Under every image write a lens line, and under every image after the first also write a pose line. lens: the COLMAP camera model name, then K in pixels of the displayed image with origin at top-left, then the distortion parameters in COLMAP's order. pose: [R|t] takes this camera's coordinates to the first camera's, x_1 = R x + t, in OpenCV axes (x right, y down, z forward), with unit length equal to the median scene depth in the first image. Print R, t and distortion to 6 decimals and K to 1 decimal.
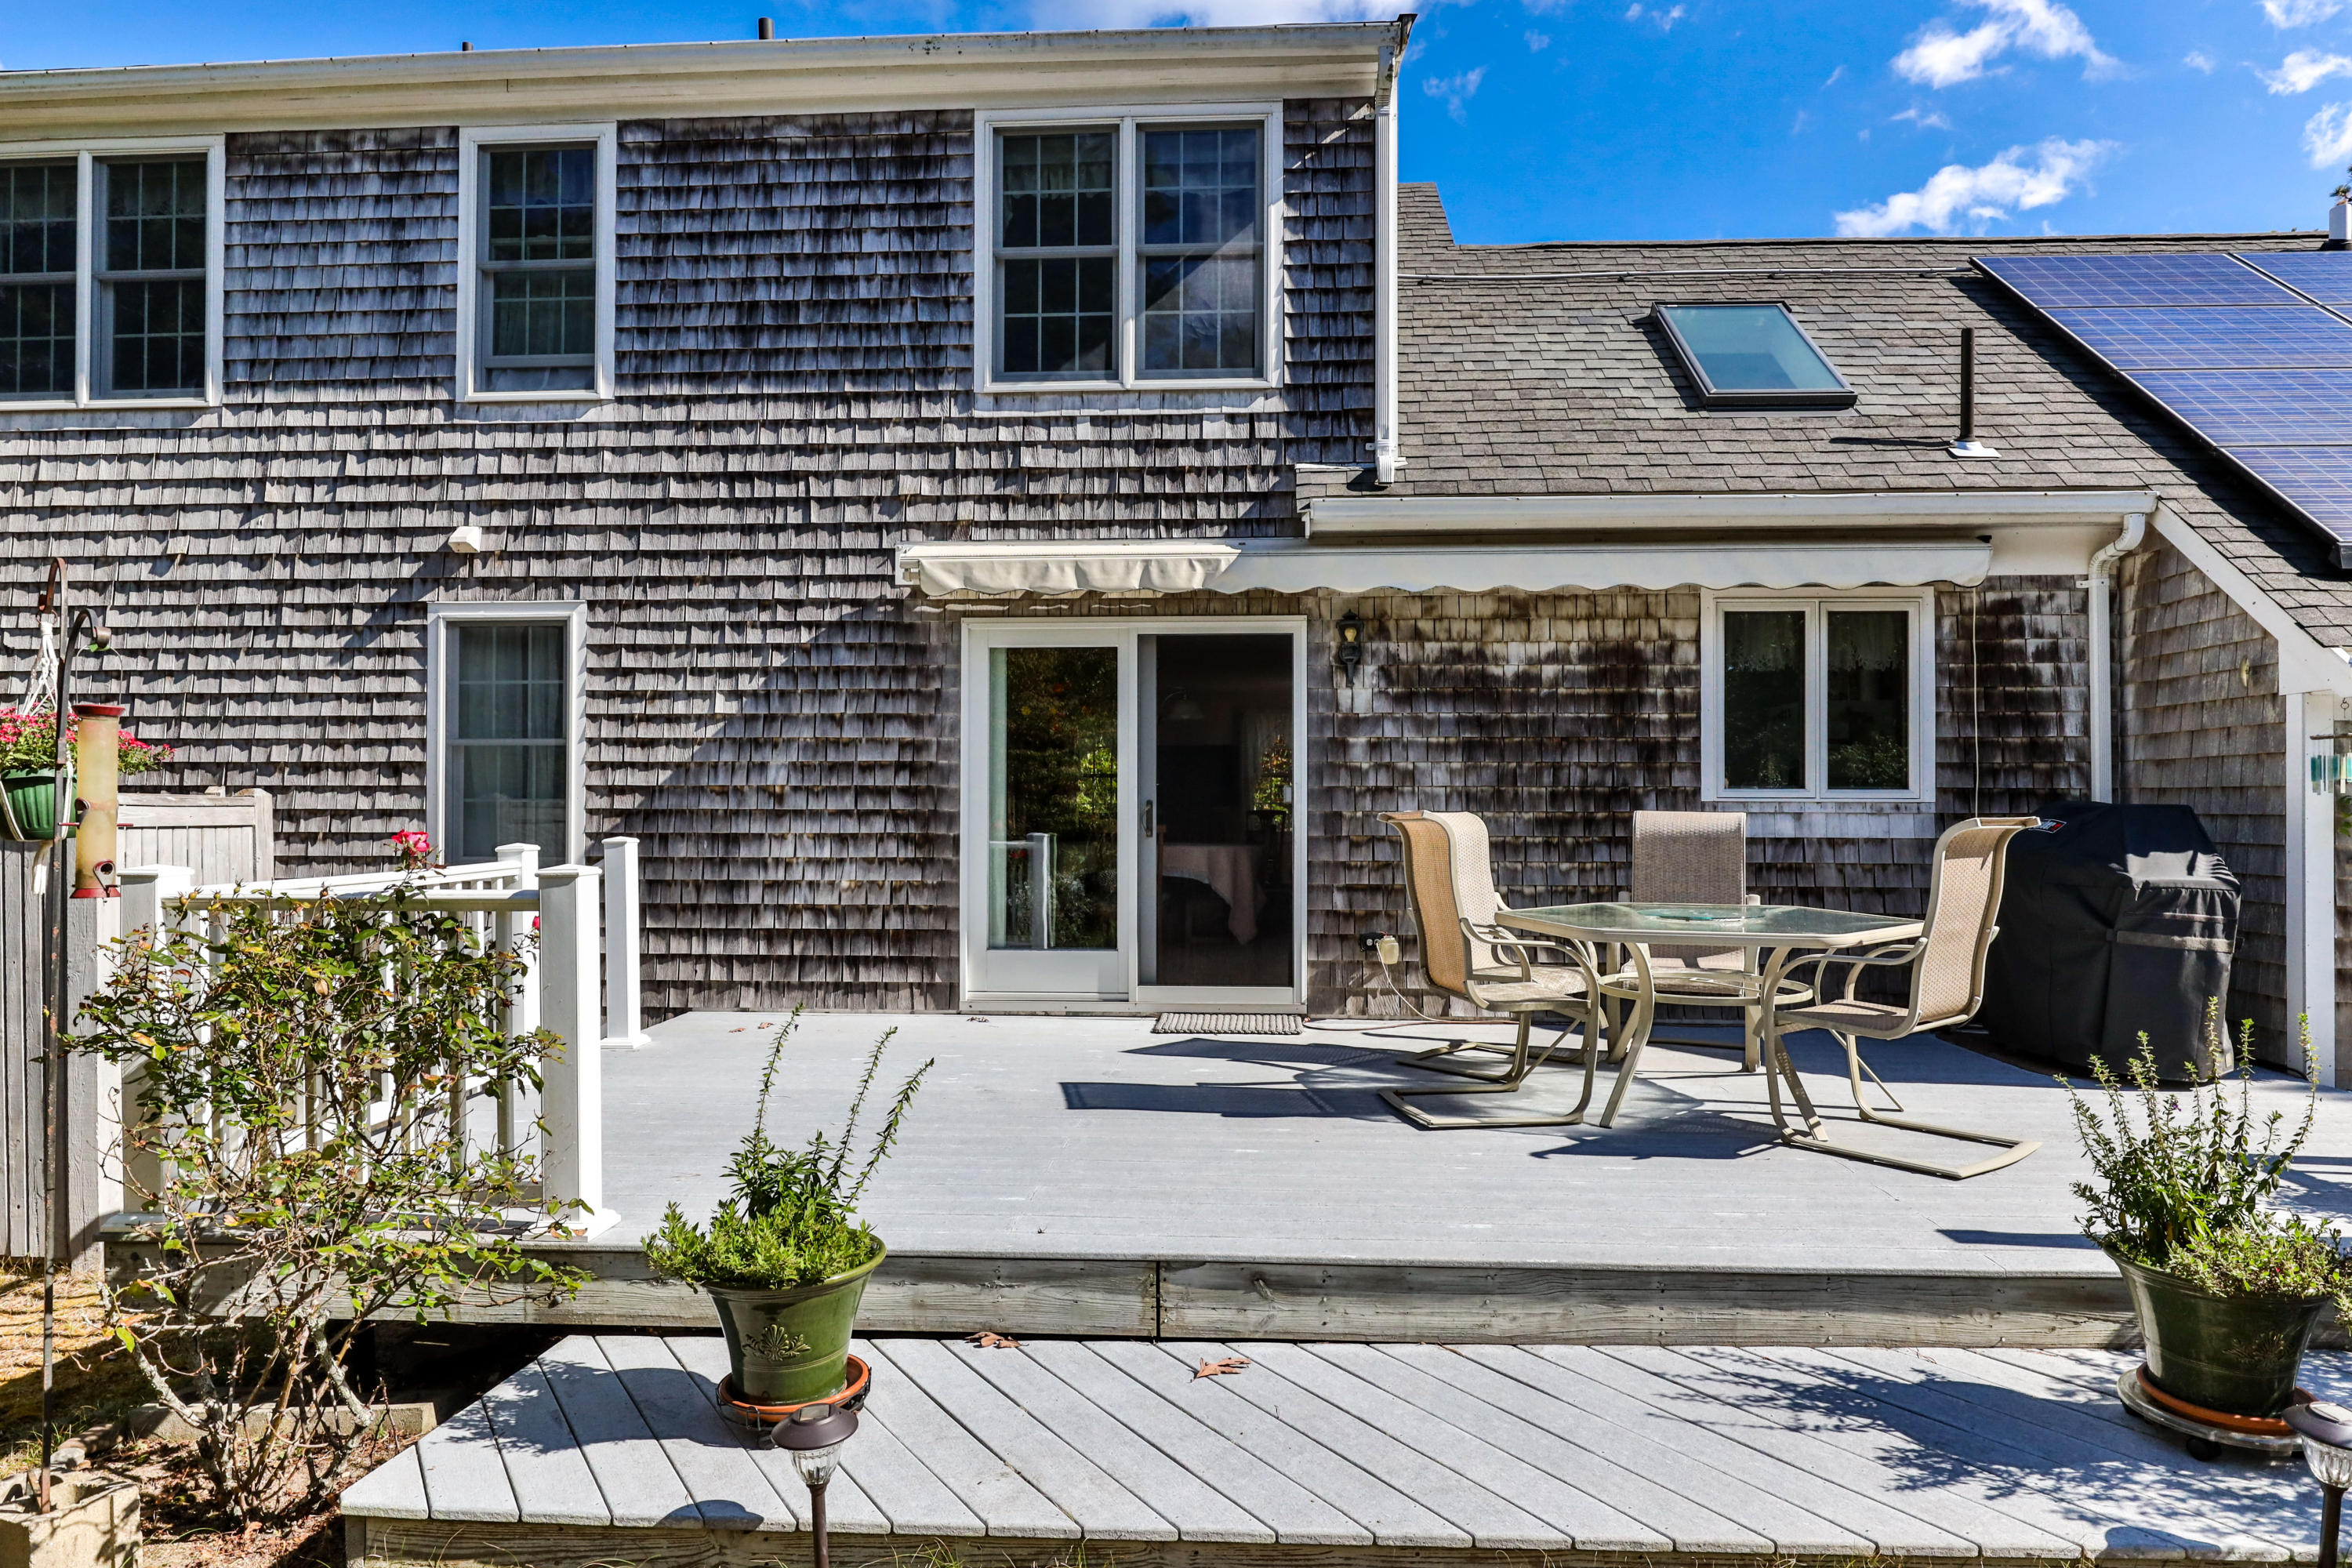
lens RADIAL K [[1326.2, 0, 1184.5], [0, 1326.2, 794.7], [0, 0, 1]] dist [-0.002282, -0.007043]
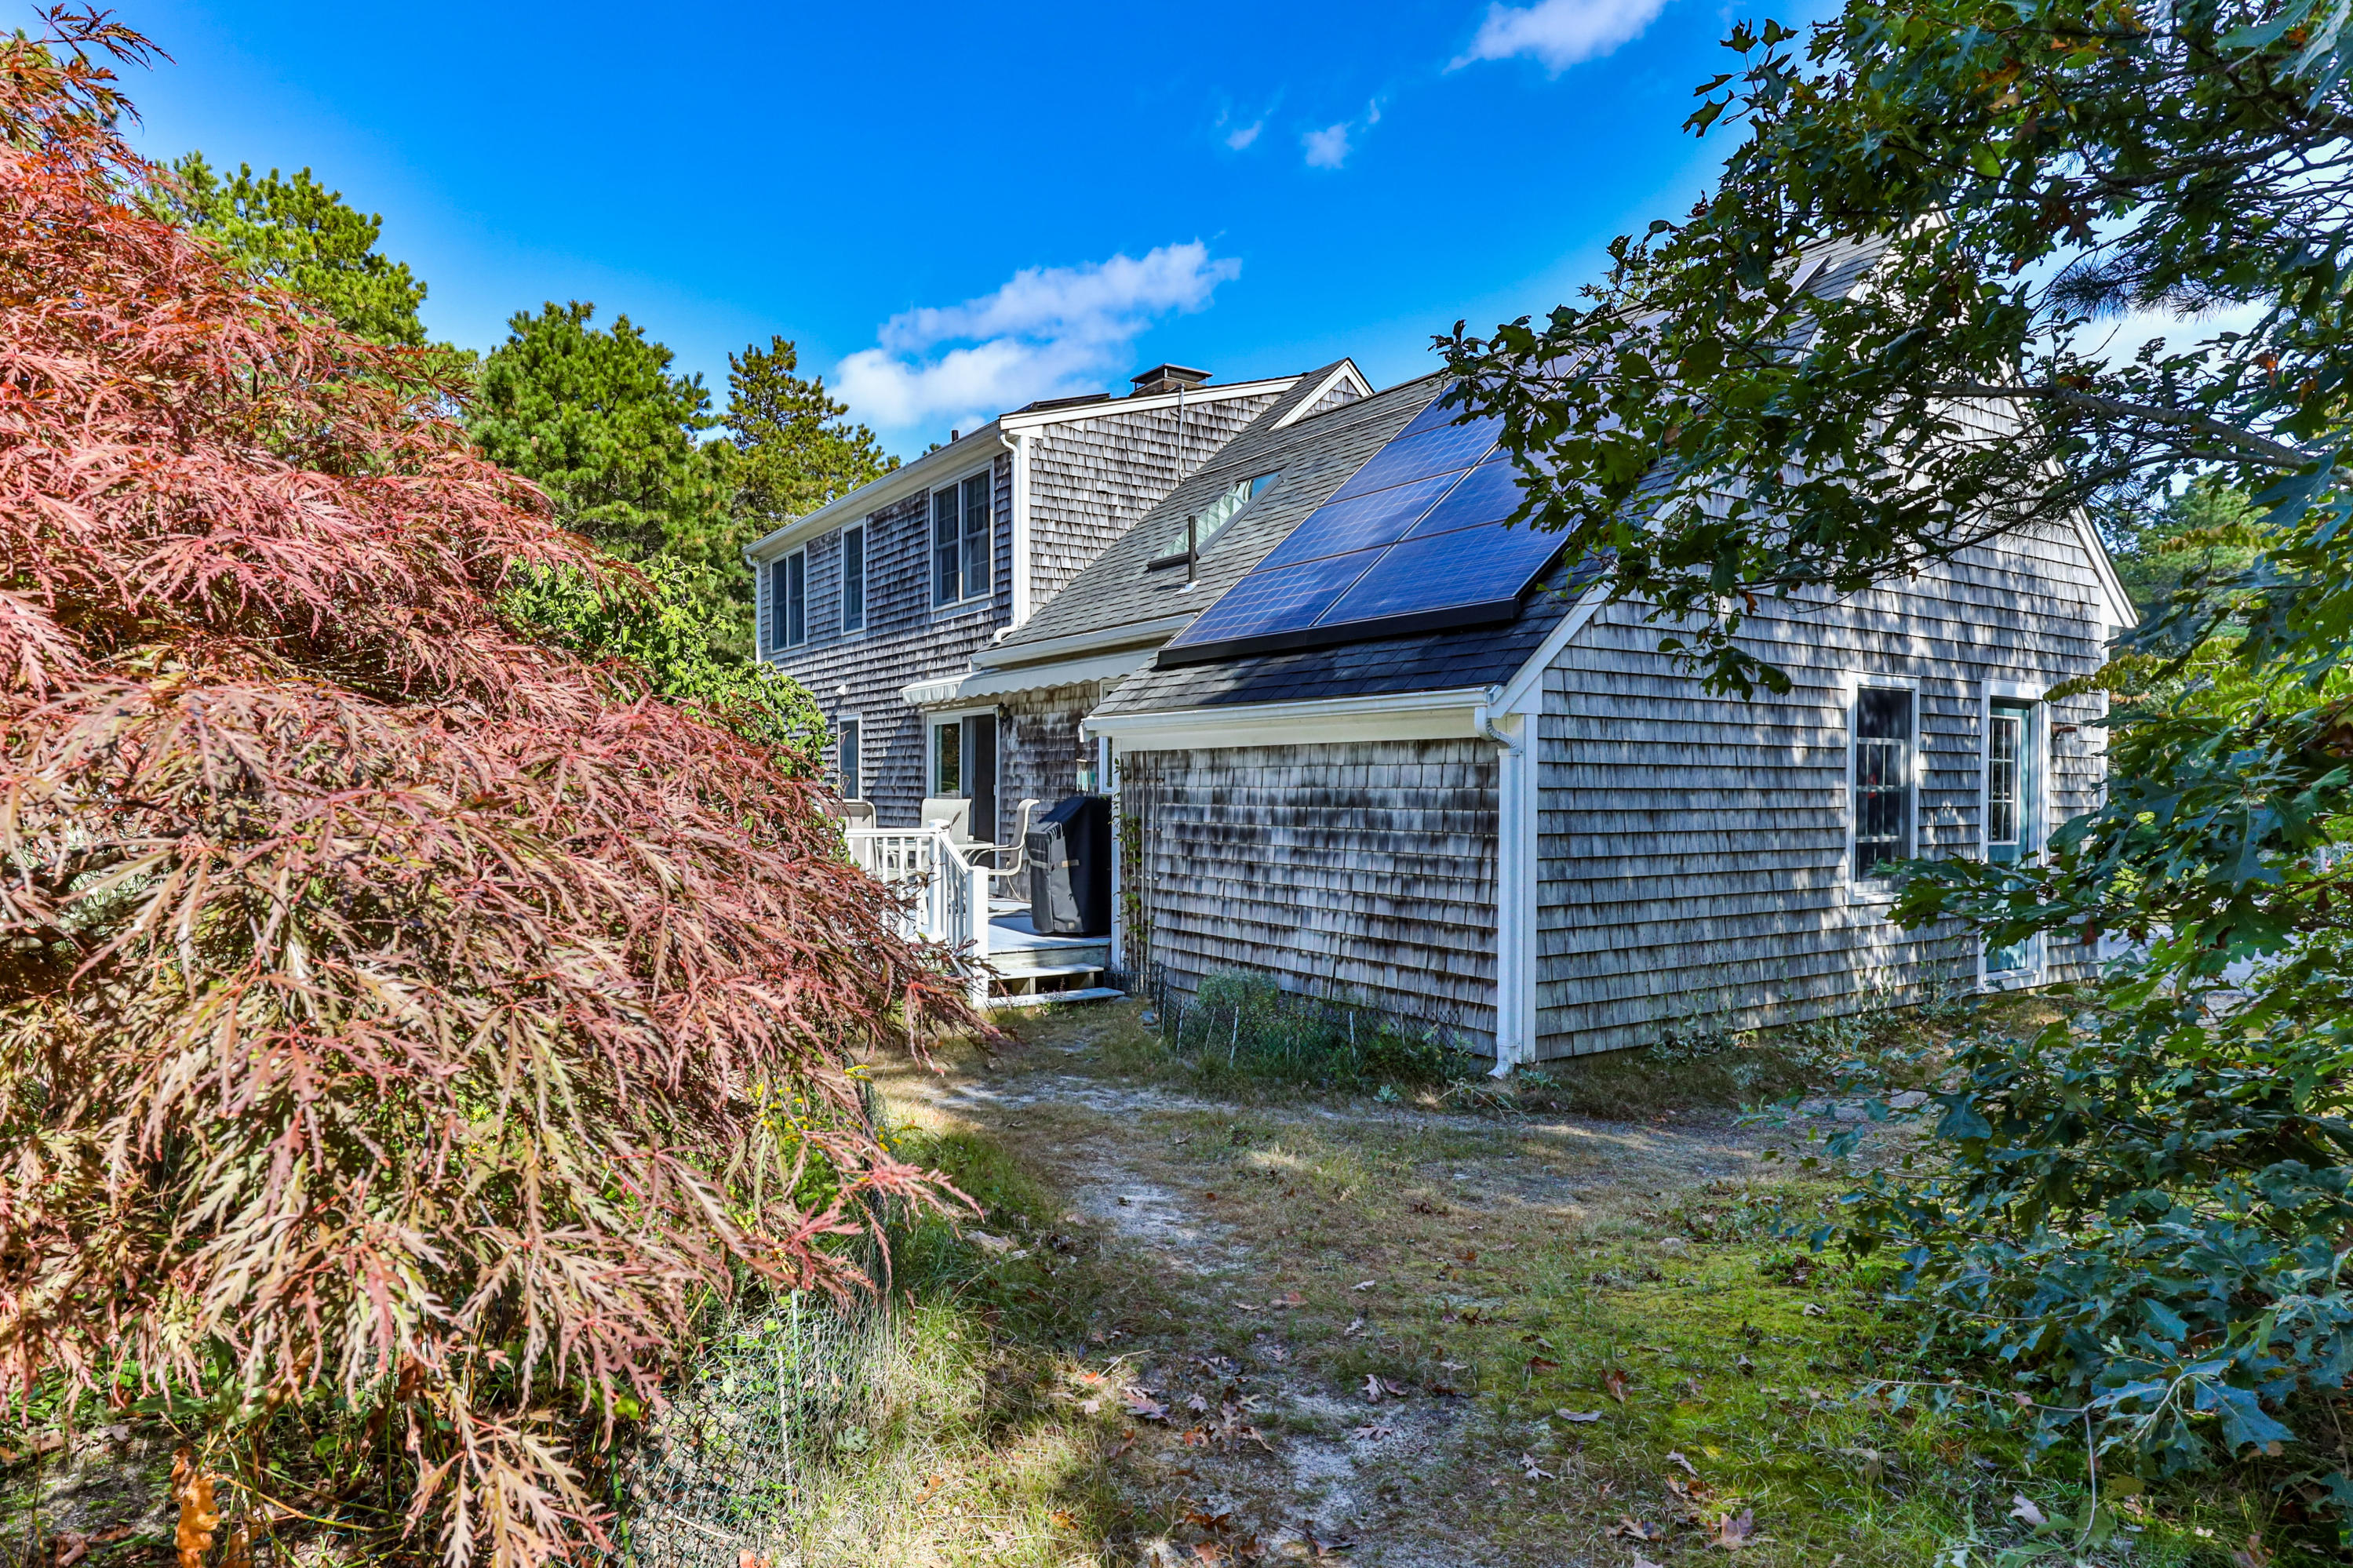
lens RADIAL K [[1327.0, 0, 1024.9], [0, 1327.0, 806.3], [0, 0, 1]] dist [0.001019, -0.000212]
pose [[0.547288, 0.009797, -0.836887, 1.829869], [0.006573, 0.999850, 0.016004, -0.007112], [0.836919, -0.014259, 0.547142, -0.112888]]
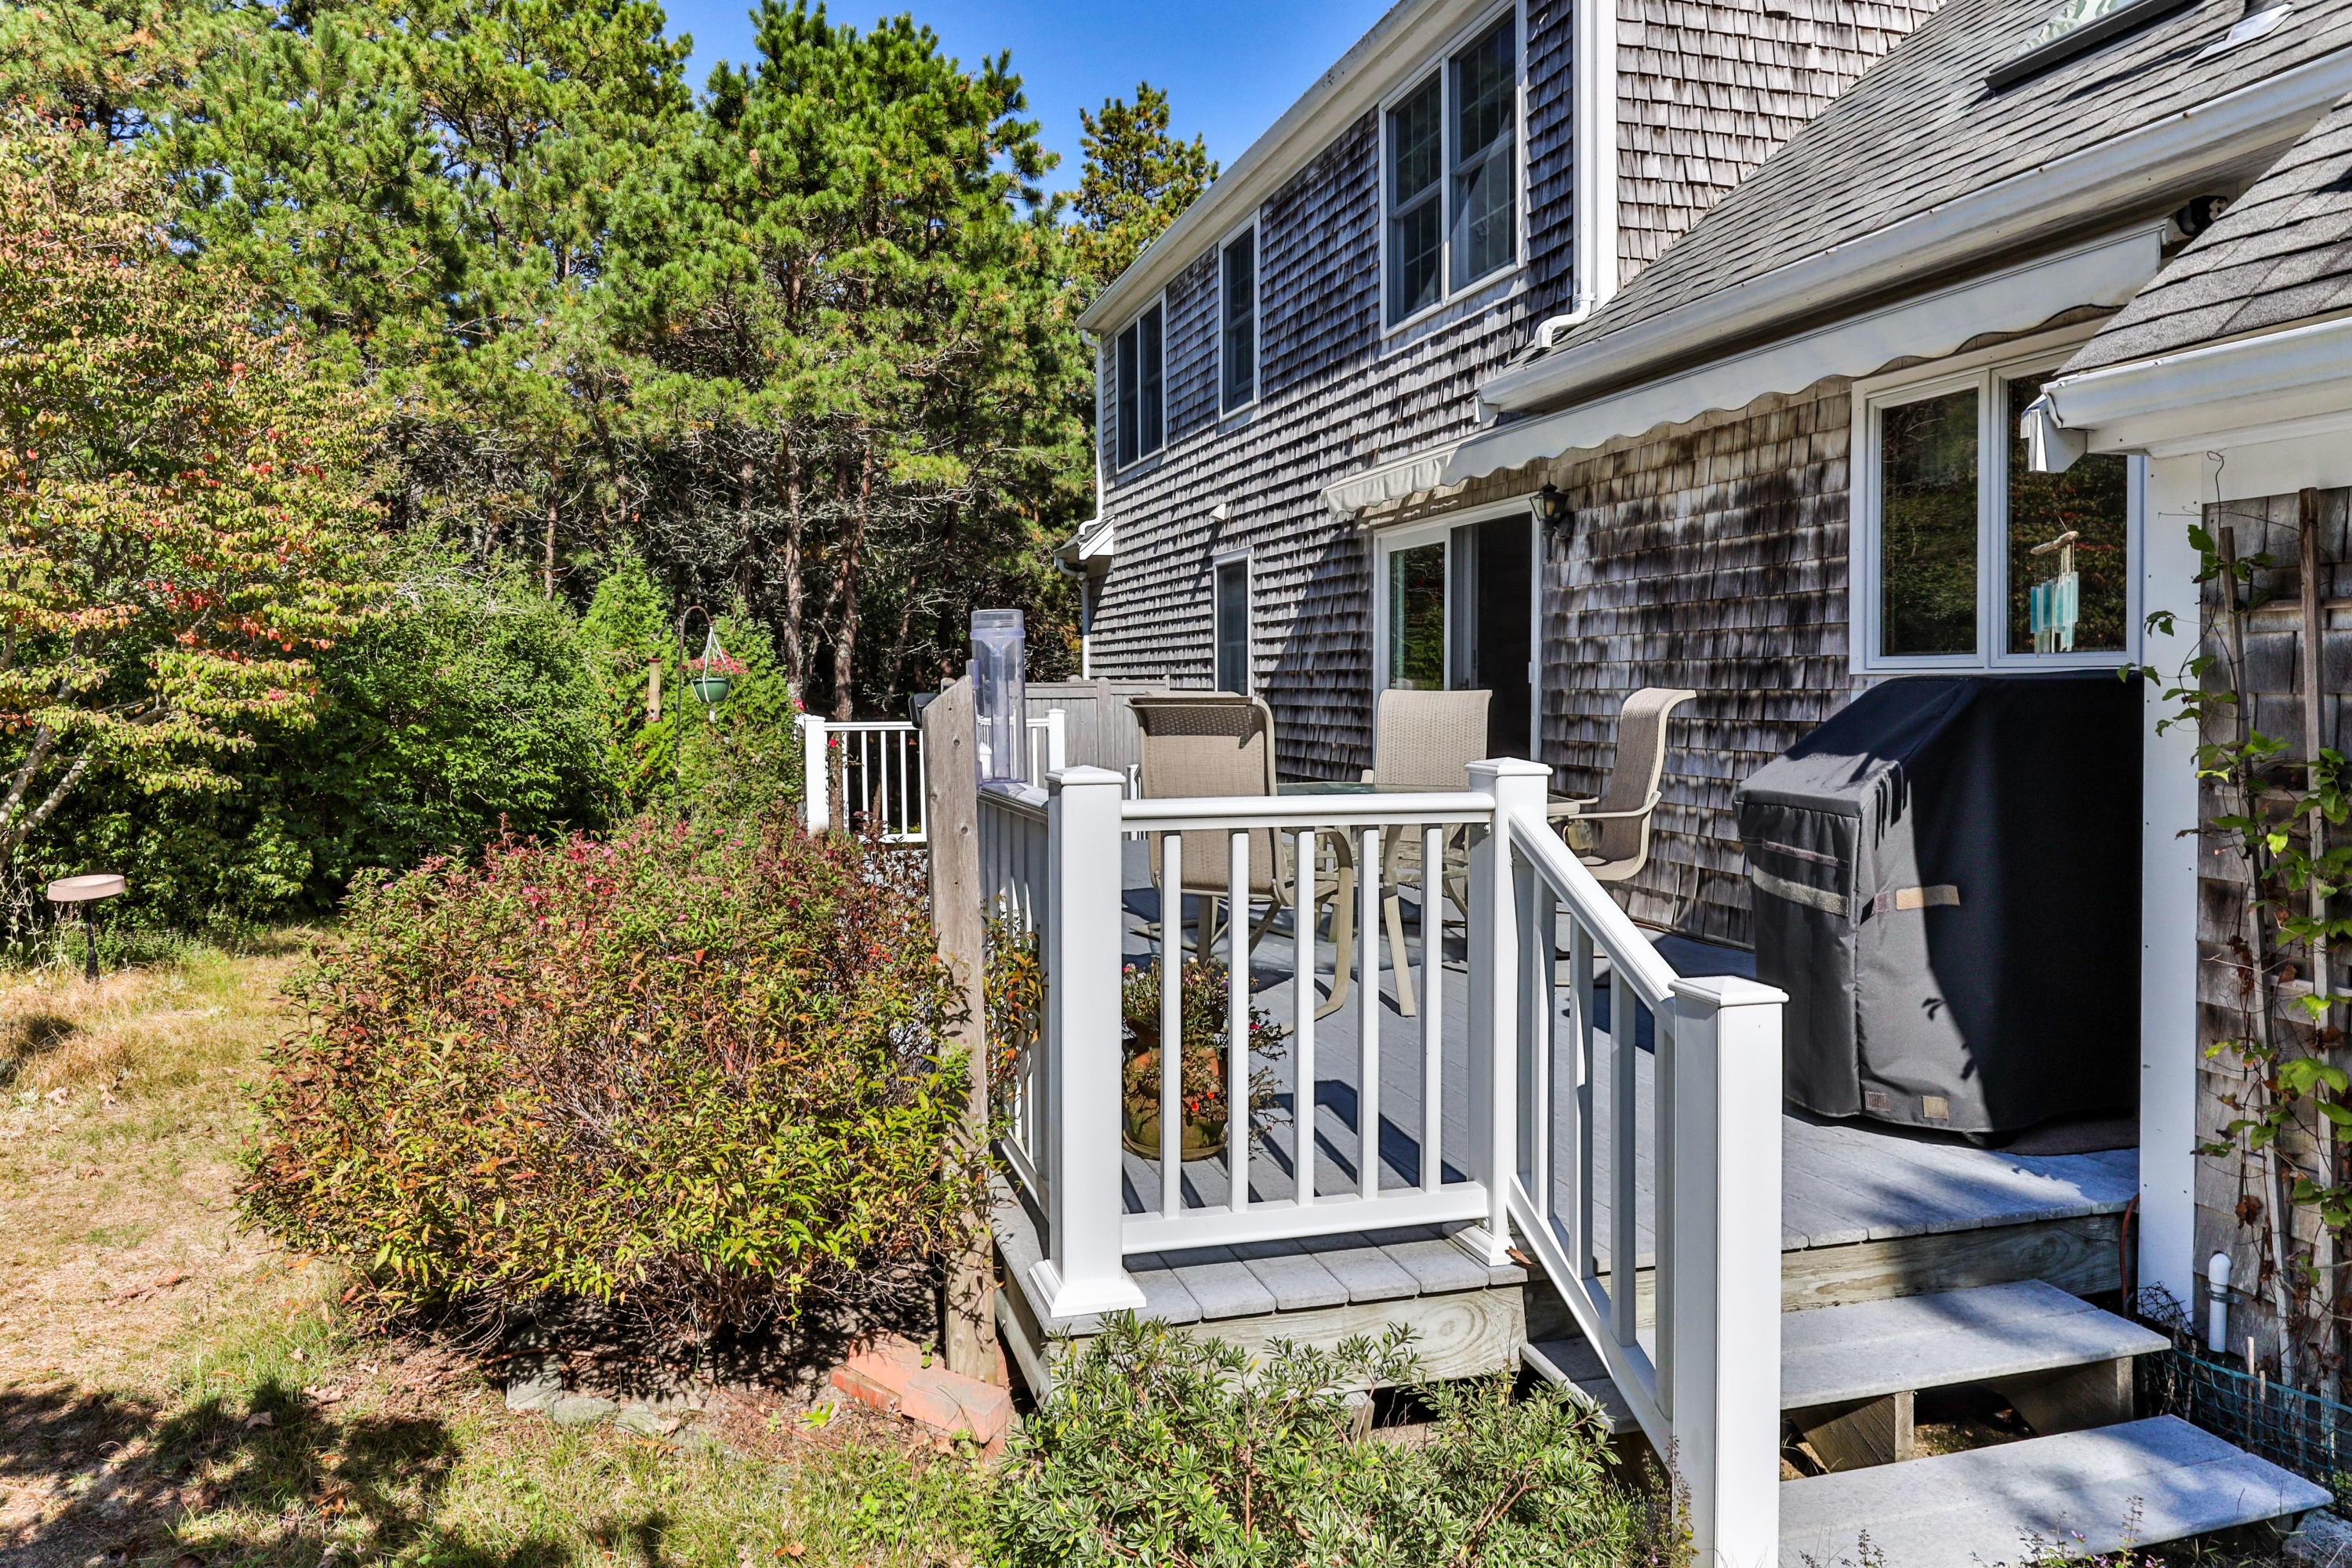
lens RADIAL K [[1400.3, 0, 1032.5], [0, 1400.3, 709.7], [0, 0, 1]] dist [-0.004038, -0.001430]
pose [[0.289525, 0.012281, -0.957092, 0.963482], [0.015300, 0.999731, 0.017456, 0.003957], [0.957048, -0.019697, 0.289259, 0.324346]]
